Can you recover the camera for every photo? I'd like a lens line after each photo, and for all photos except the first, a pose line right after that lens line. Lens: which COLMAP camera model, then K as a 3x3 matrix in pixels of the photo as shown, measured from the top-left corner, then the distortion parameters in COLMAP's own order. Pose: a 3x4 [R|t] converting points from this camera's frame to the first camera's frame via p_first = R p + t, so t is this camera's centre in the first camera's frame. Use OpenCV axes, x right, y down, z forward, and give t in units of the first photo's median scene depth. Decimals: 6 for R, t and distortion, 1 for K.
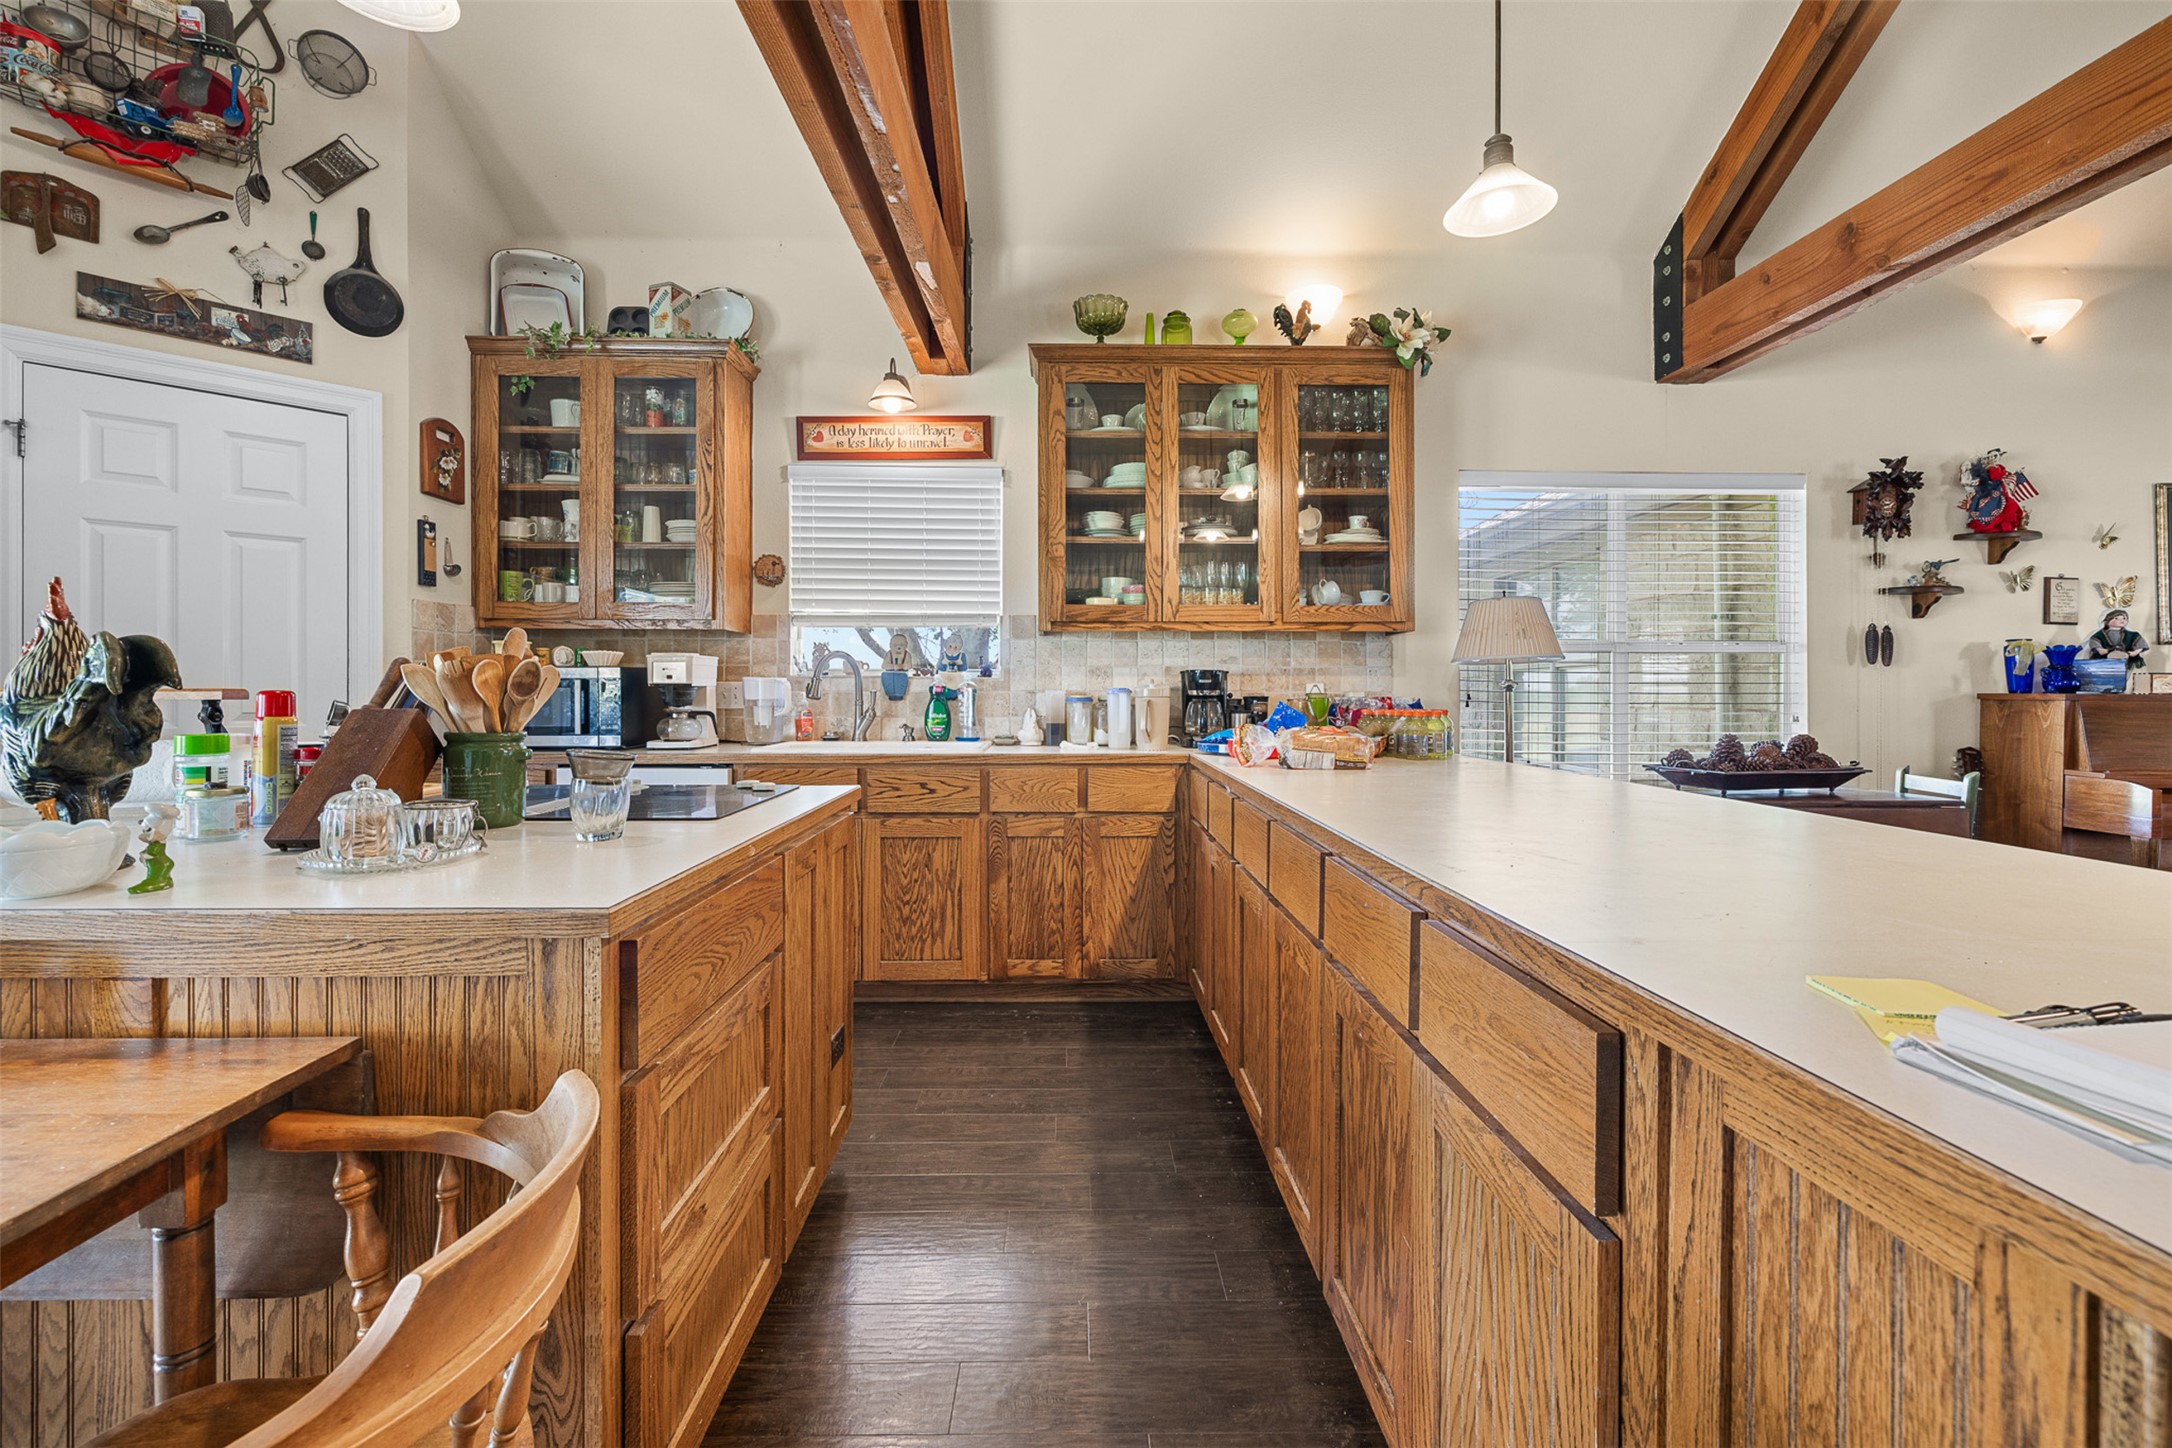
lens RADIAL K [[916.4, 0, 1079.6], [0, 916.4, 695.0], [0, 0, 1]] dist [0.003071, -0.001143]
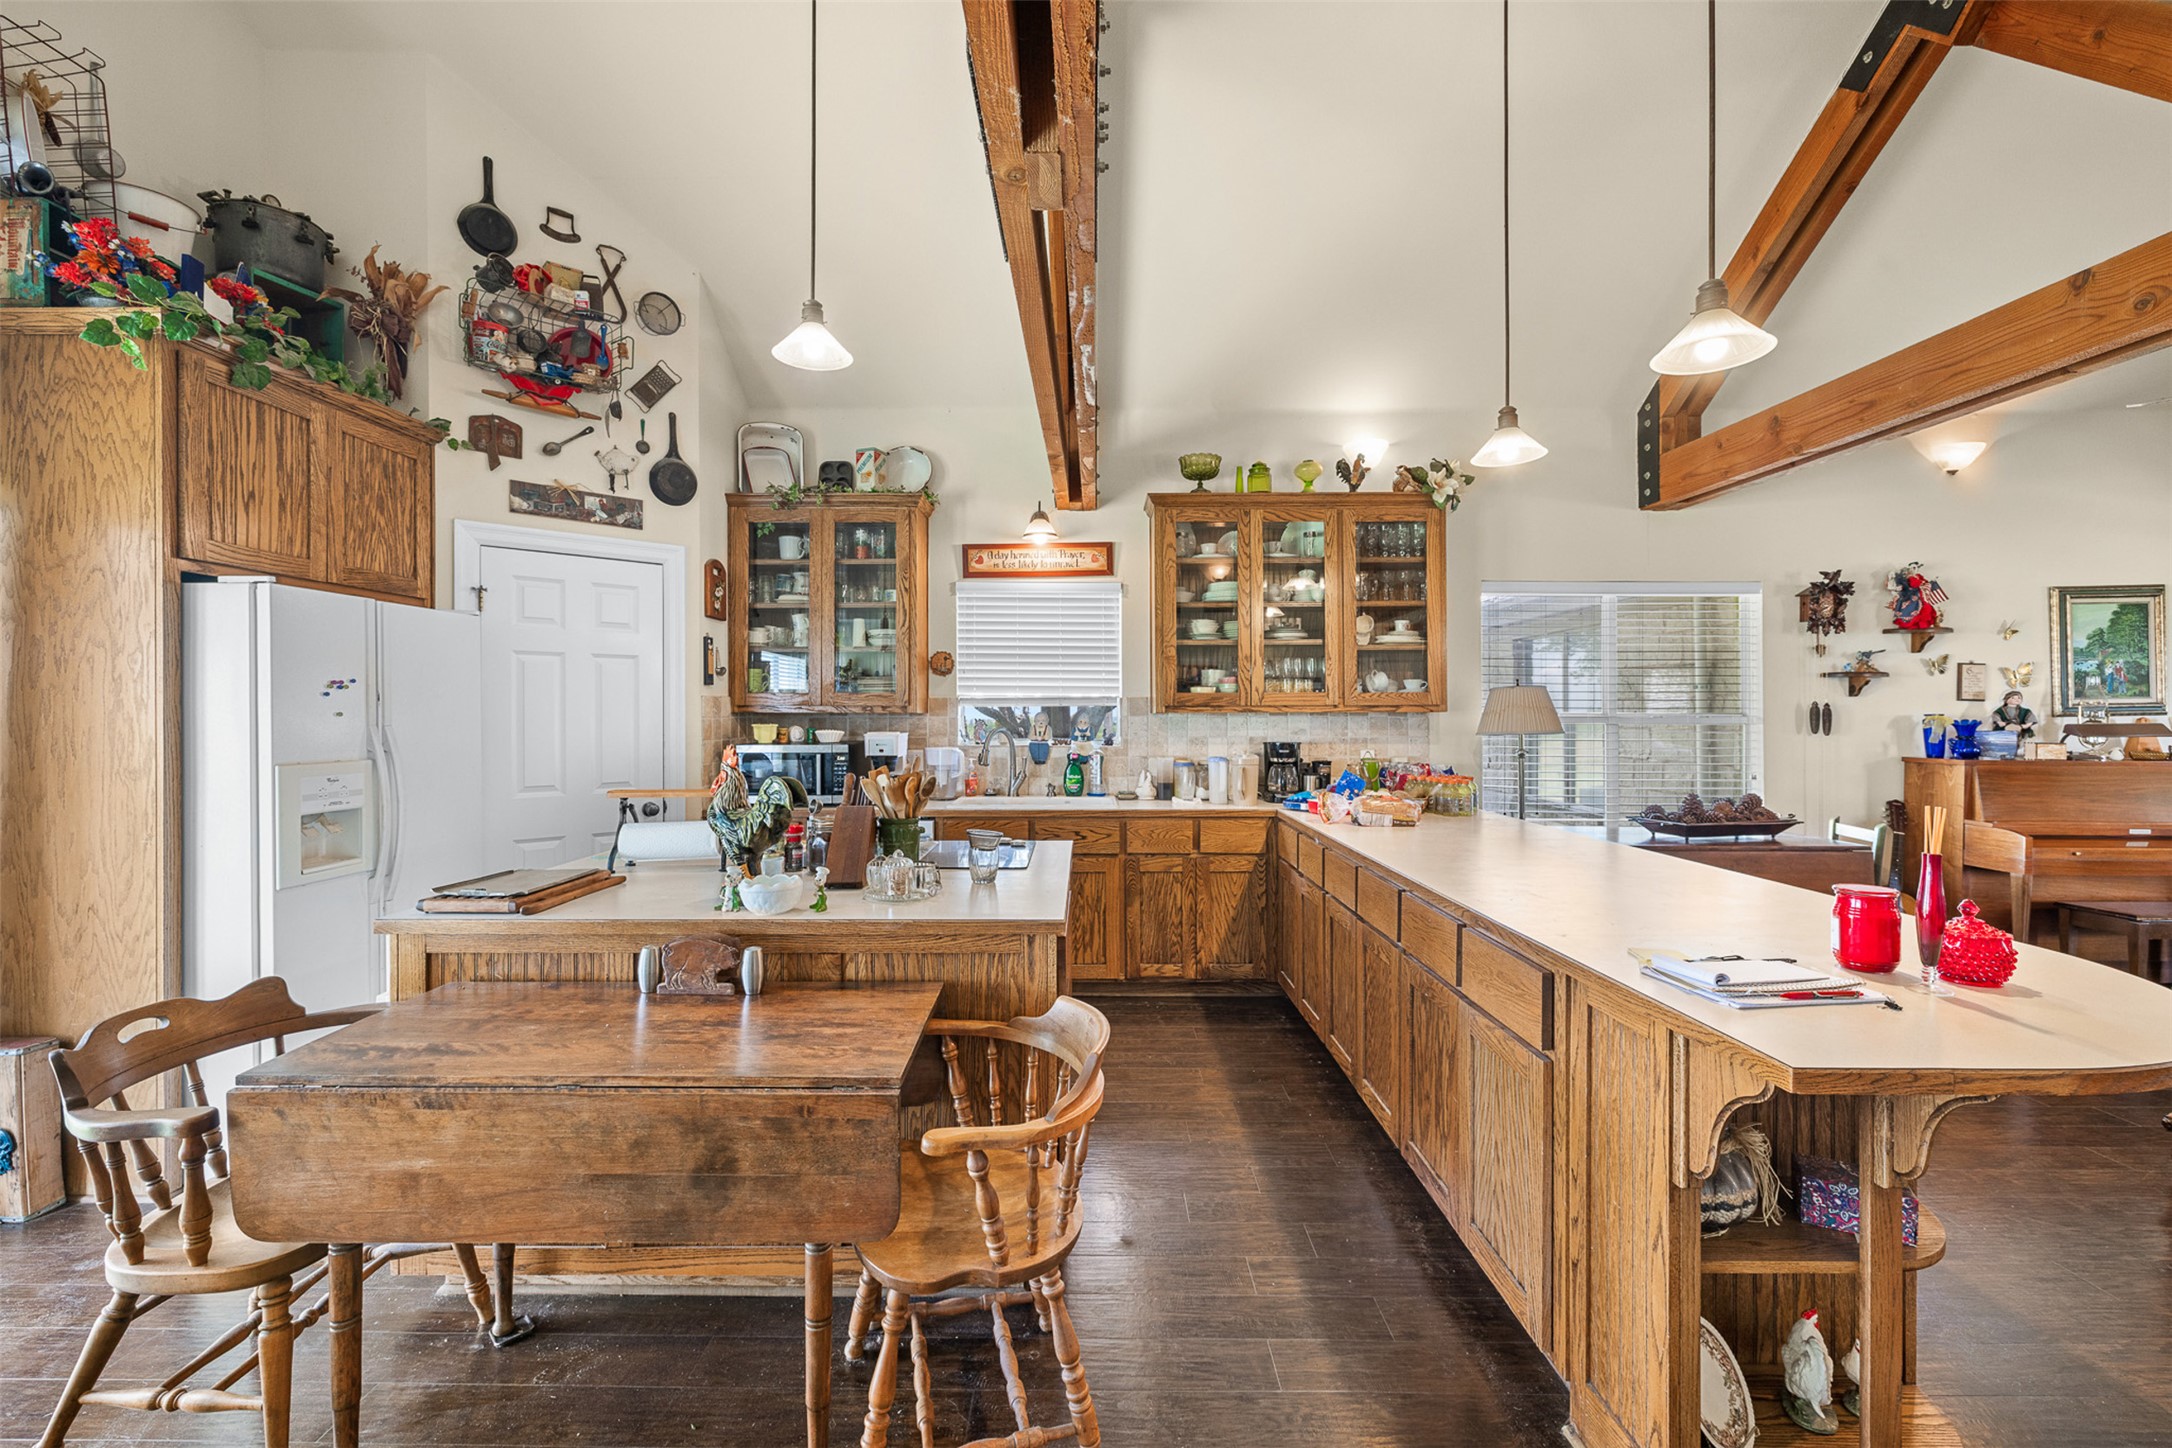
lens RADIAL K [[916.4, 0, 1073.0], [0, 916.4, 715.1], [0, 0, 1]] dist [0.003071, -0.001143]
pose [[0.999624, -0.002650, -0.027285, -0.127617], [0.002597, 0.999995, -0.001992, -0.064943], [0.027290, 0.001921, 0.999626, -0.308429]]
